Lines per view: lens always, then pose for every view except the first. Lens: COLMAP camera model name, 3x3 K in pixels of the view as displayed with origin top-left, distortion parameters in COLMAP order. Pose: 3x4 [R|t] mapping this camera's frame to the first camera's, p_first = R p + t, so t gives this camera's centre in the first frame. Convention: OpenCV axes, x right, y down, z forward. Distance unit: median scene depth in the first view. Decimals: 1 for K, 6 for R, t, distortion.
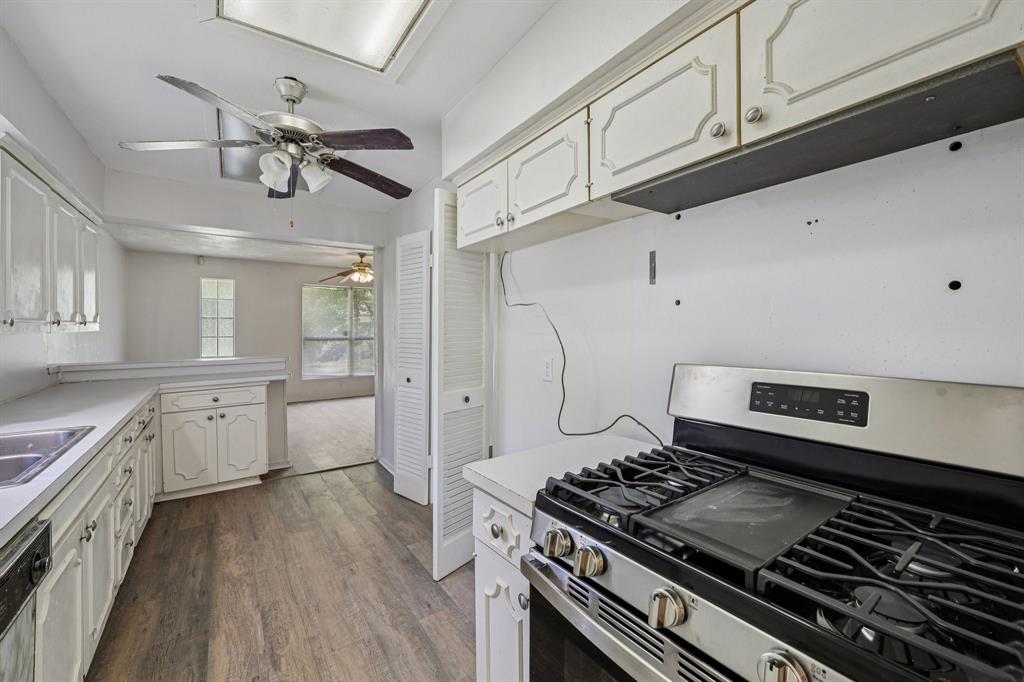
lens RADIAL K [[423.6, 0, 510.9], [0, 423.6, 328.5], [0, 0, 1]] dist [0.000763, 0.000217]
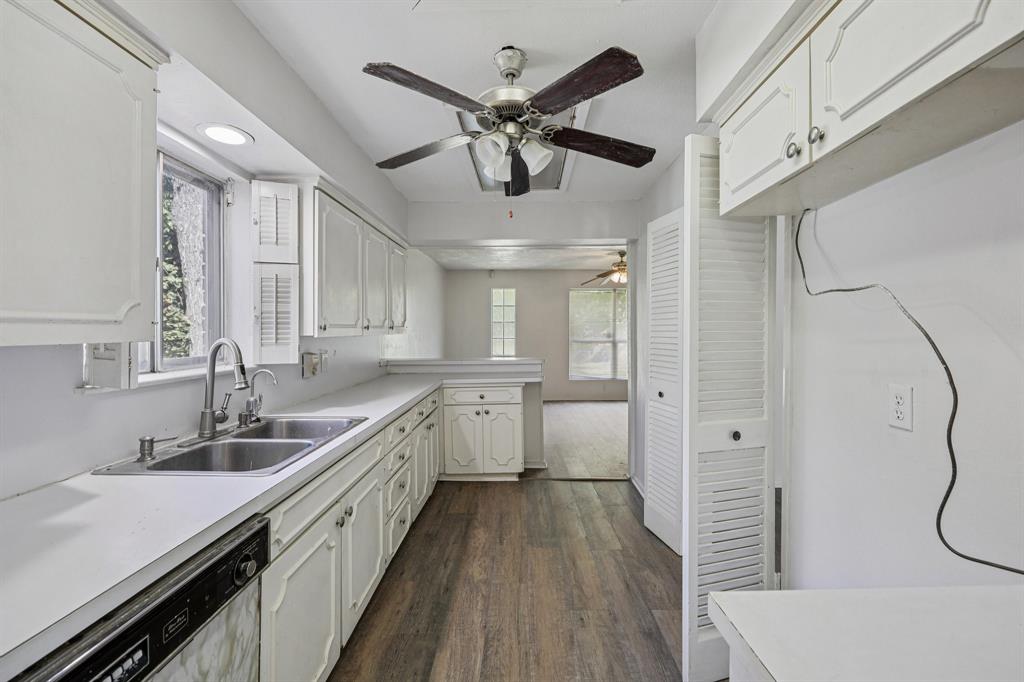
lens RADIAL K [[419.0, 0, 513.5], [0, 419.0, 331.6], [0, 0, 1]] dist [0.000656, 0.000084]
pose [[0.814095, -0.000981, -0.580731, -0.003675], [0.002255, 0.999996, 0.001471, -0.001791], [0.580728, -0.002507, 0.814094, 0.225551]]
